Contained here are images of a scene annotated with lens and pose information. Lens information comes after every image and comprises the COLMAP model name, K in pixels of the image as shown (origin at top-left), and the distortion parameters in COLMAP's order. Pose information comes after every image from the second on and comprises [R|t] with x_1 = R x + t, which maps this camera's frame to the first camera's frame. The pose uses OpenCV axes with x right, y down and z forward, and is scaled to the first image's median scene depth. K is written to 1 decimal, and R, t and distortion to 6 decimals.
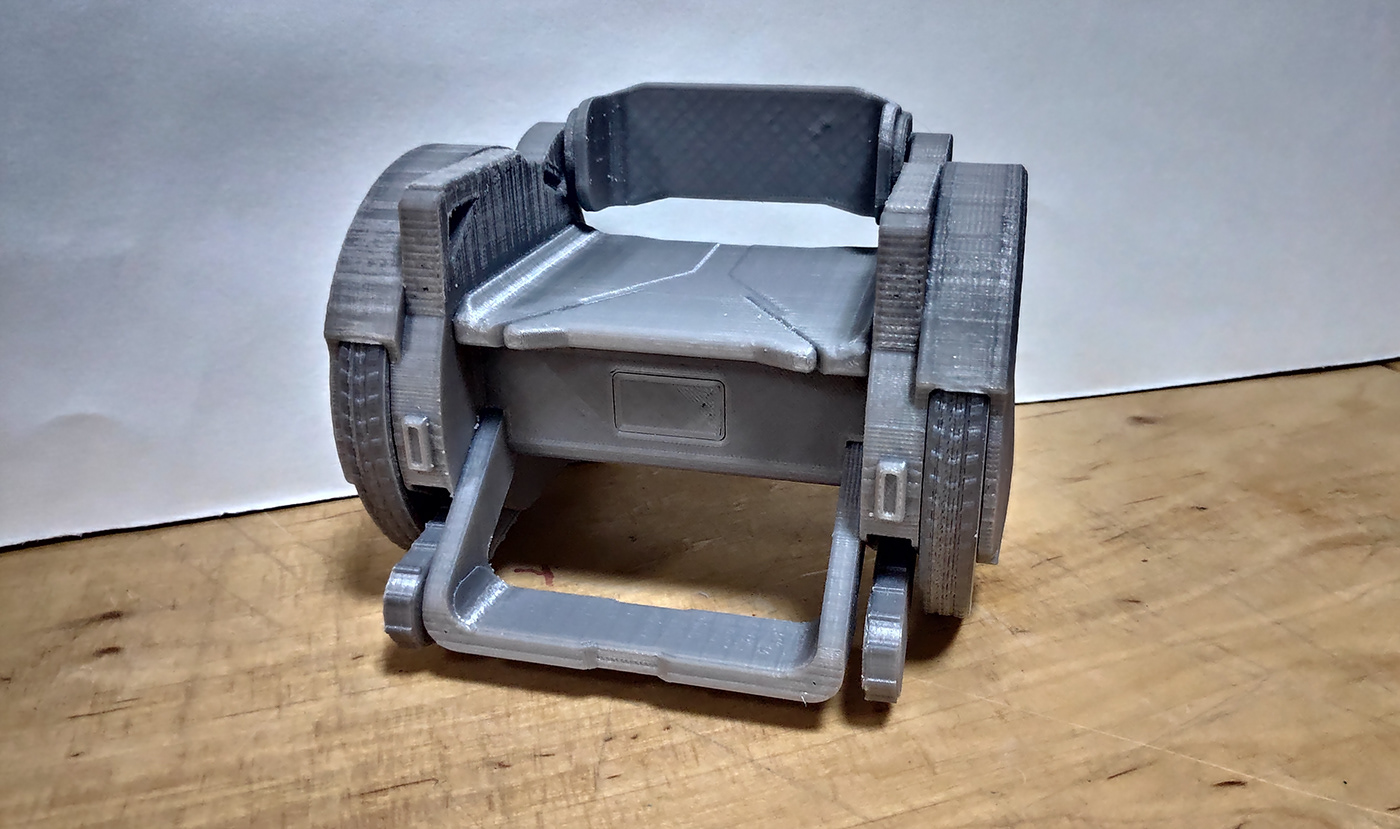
lens RADIAL K [[1088.7, 0, 723.9], [0, 1088.7, 427.8], [0, 0, 1]] dist [-0.018035, -0.014501]
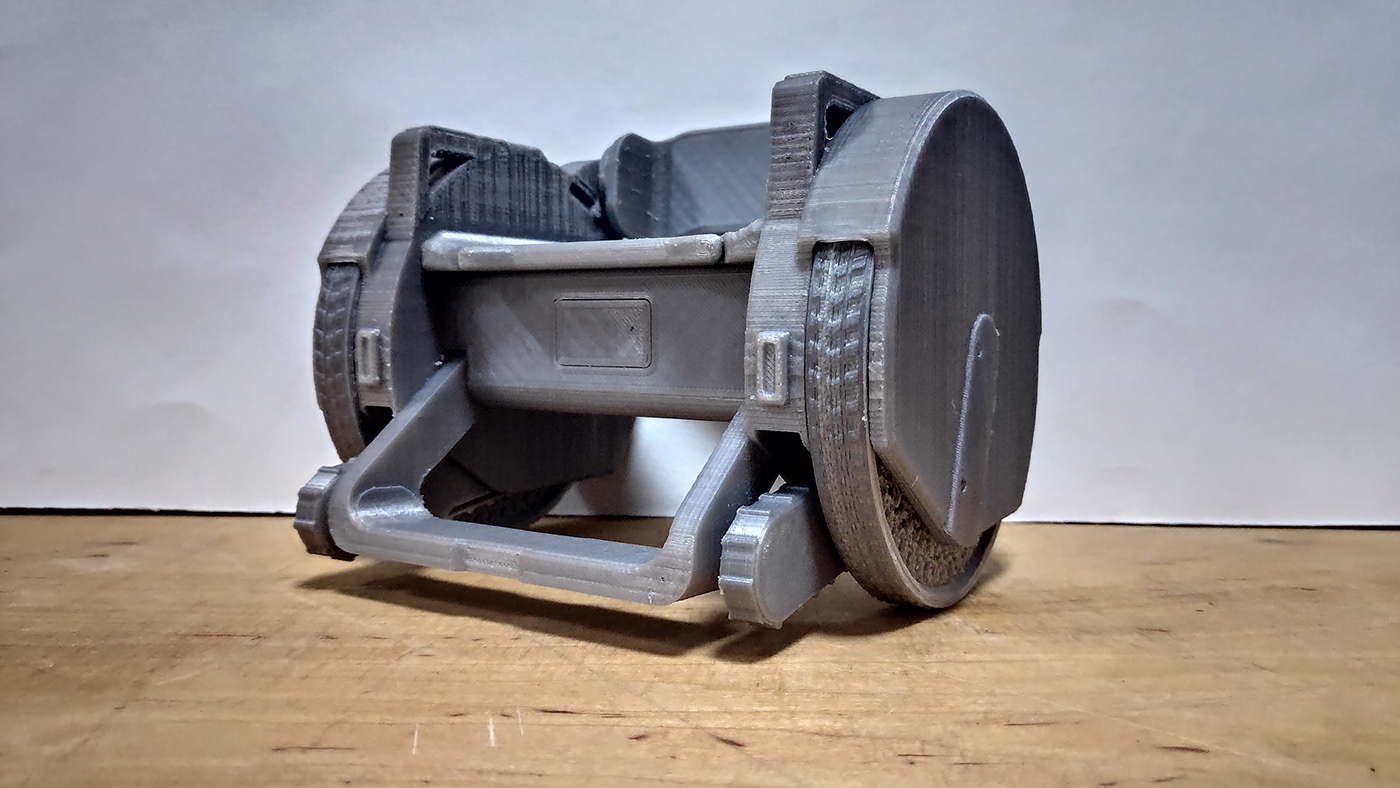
lens RADIAL K [[1043.2, 0, 687.5], [0, 1043.2, 395.9], [0, 0, 1]] dist [-0.032073, 0.002529]
pose [[0.949290, 0.034025, -0.312557, 0.312260], [-0.141193, 0.934378, -0.327113, 0.324135], [0.280916, 0.354655, 0.891799, 0.204160]]
